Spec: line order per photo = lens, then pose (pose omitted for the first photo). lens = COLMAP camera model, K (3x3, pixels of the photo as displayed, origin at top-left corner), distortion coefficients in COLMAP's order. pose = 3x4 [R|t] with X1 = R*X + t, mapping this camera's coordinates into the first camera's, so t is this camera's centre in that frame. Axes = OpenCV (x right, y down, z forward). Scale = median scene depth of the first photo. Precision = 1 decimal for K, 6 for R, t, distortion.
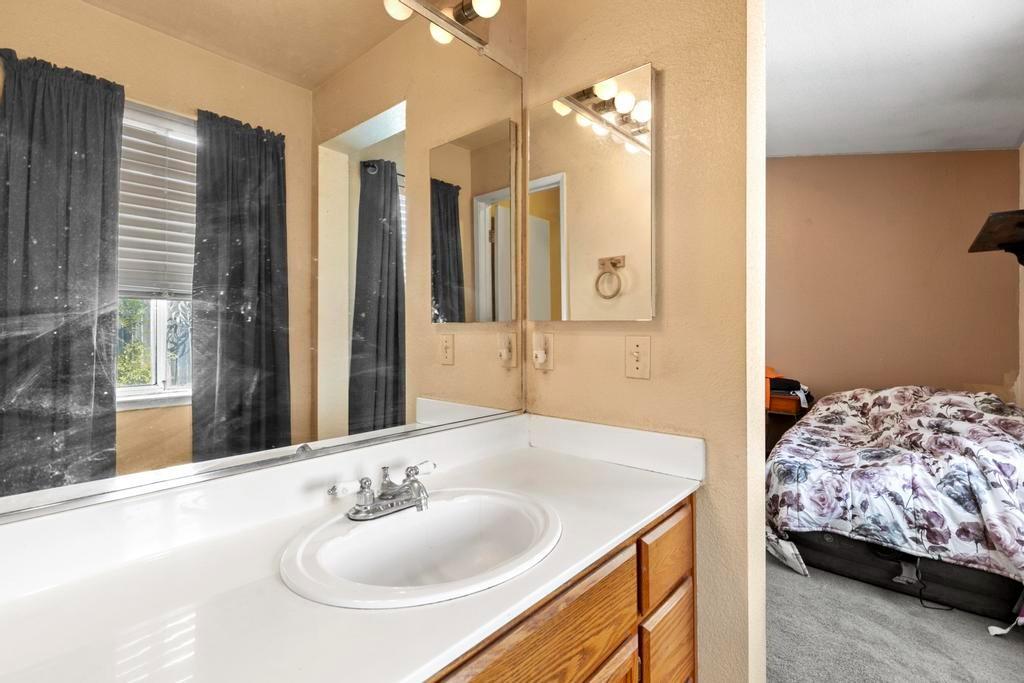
lens RADIAL K [[468.8, 0, 511.0], [0, 468.8, 332.4], [0, 0, 1]] dist [0.000521, 0.000102]
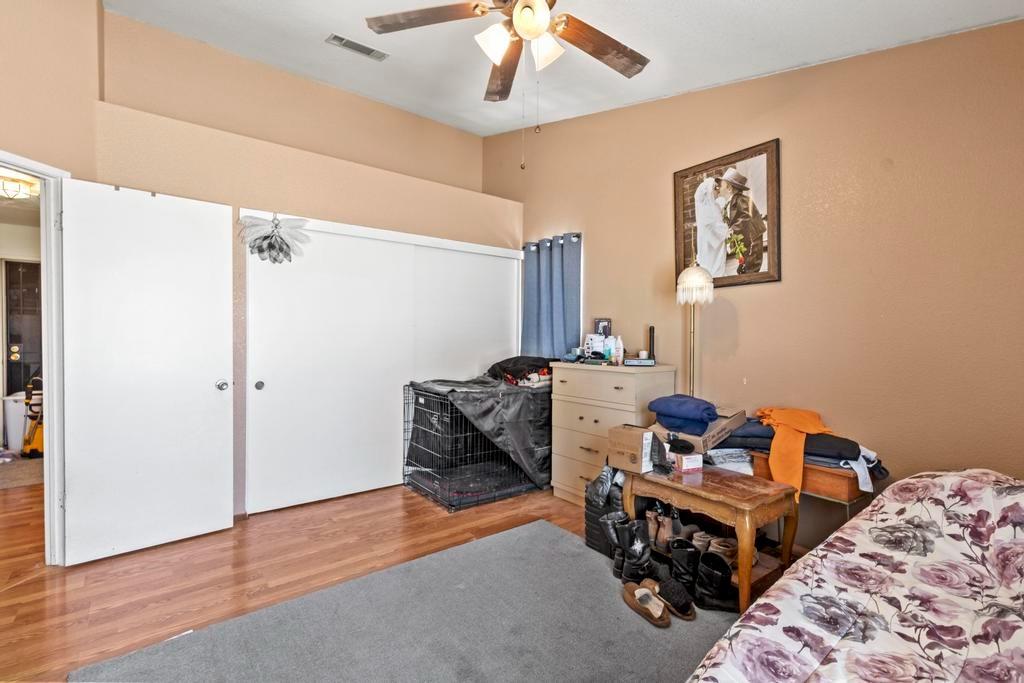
lens RADIAL K [[468.8, 0, 513.7], [0, 468.8, 343.7], [0, 0, 1]] dist [0.000521, 0.000102]
pose [[0.983274, 0.003774, -0.182092, 0.360181], [-0.000665, 0.999853, 0.017132, -0.029599], [0.182130, -0.016725, 0.983132, 0.431095]]
